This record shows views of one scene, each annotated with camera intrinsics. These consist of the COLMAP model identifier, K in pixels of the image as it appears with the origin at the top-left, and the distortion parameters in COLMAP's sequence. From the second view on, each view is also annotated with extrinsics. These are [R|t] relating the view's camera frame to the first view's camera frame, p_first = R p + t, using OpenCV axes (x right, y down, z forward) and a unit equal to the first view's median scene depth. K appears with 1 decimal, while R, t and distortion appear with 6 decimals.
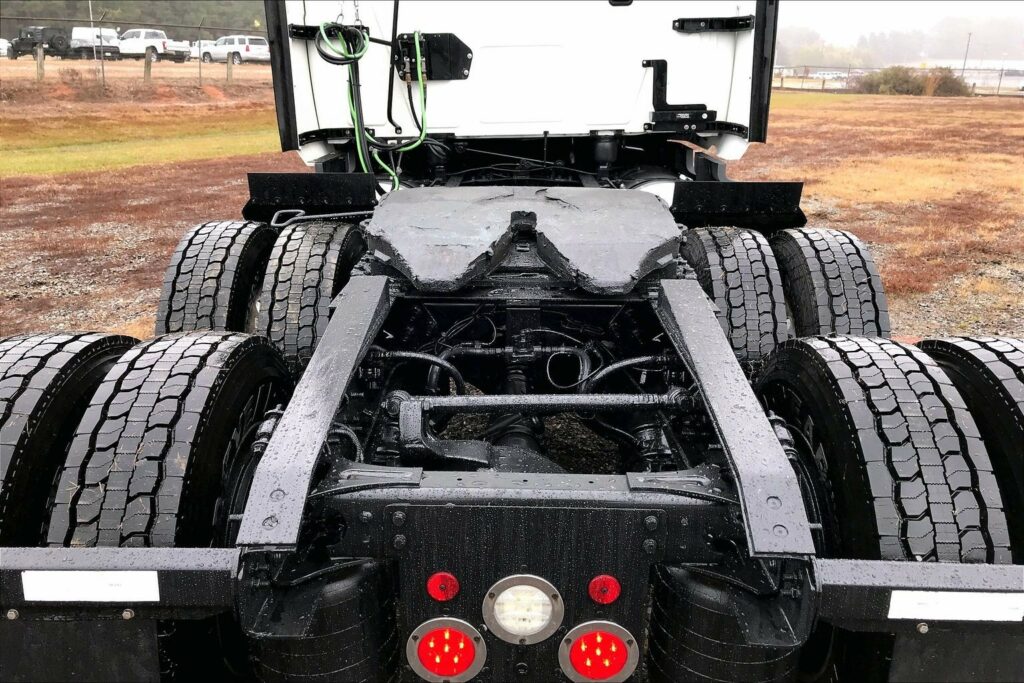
lens RADIAL K [[828.6, 0, 510.2], [0, 828.6, 327.4], [0, 0, 1]] dist [0.024310, -0.002764]
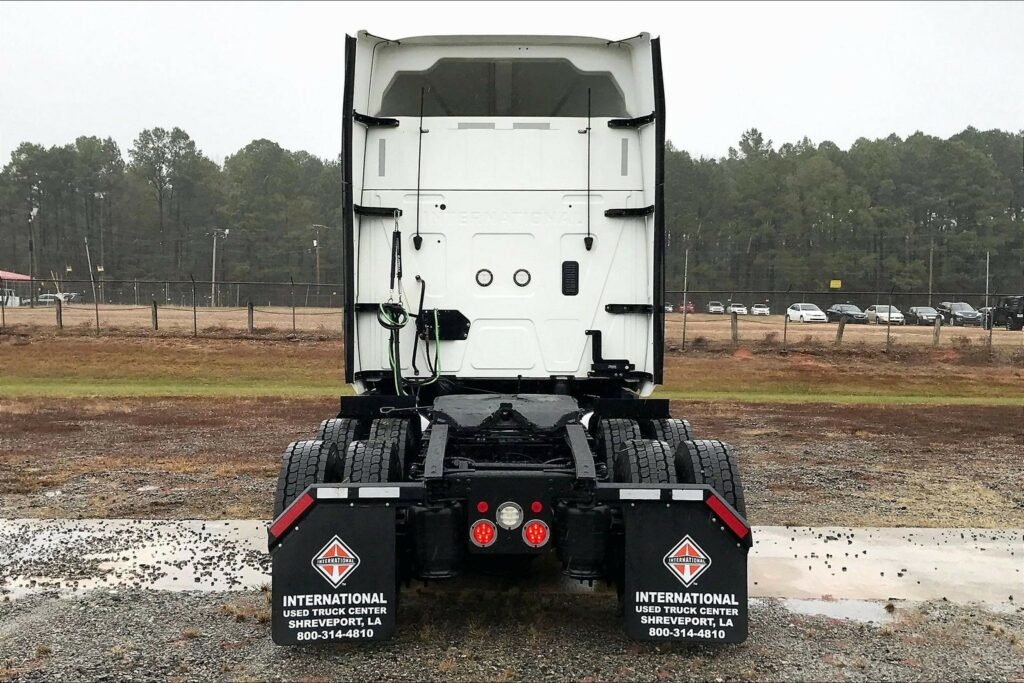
lens RADIAL K [[828.6, 0, 510.2], [0, 828.6, 327.4], [0, 0, 1]] dist [0.024310, -0.002764]
pose [[0.999360, 0.022103, 0.028111, -0.016484], [-0.012752, 0.954689, -0.297333, 0.115866], [-0.033409, 0.296785, 0.954360, -0.411492]]
